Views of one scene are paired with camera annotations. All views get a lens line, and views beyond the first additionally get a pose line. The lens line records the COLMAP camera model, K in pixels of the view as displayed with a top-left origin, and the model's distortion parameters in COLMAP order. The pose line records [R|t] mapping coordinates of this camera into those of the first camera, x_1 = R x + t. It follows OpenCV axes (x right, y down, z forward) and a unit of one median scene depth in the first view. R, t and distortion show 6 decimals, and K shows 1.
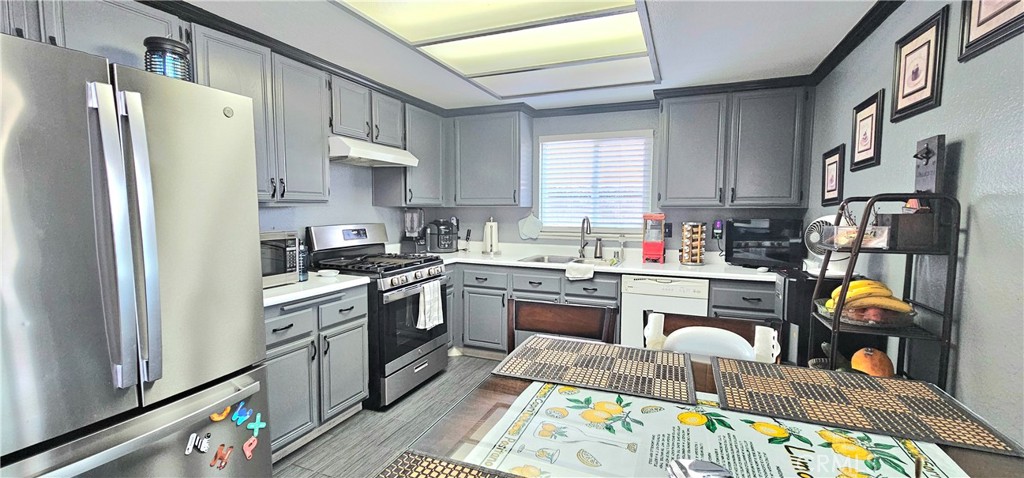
lens RADIAL K [[417.5, 0, 514.2], [0, 417.5, 240.2], [0, 0, 1]] dist [0.001081, 0.000546]
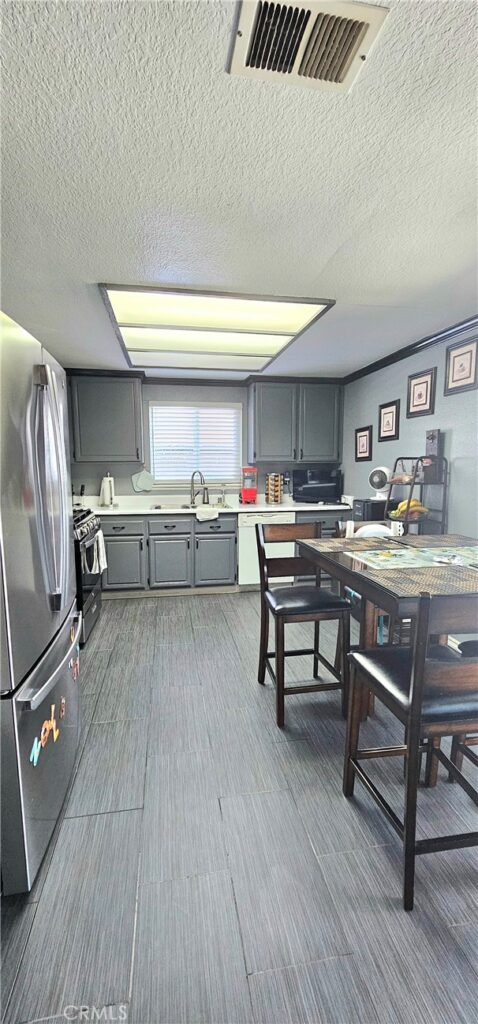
lens RADIAL K [[417.5, 0, 235.4], [0, 417.5, 514.2], [0, 0, 1]] dist [0.001081, 0.000546]
pose [[0.851545, -0.069986, 0.519590, -0.427720], [0.046130, 0.997208, 0.058717, 0.005313], [-0.522249, -0.026031, 0.852396, -0.127366]]
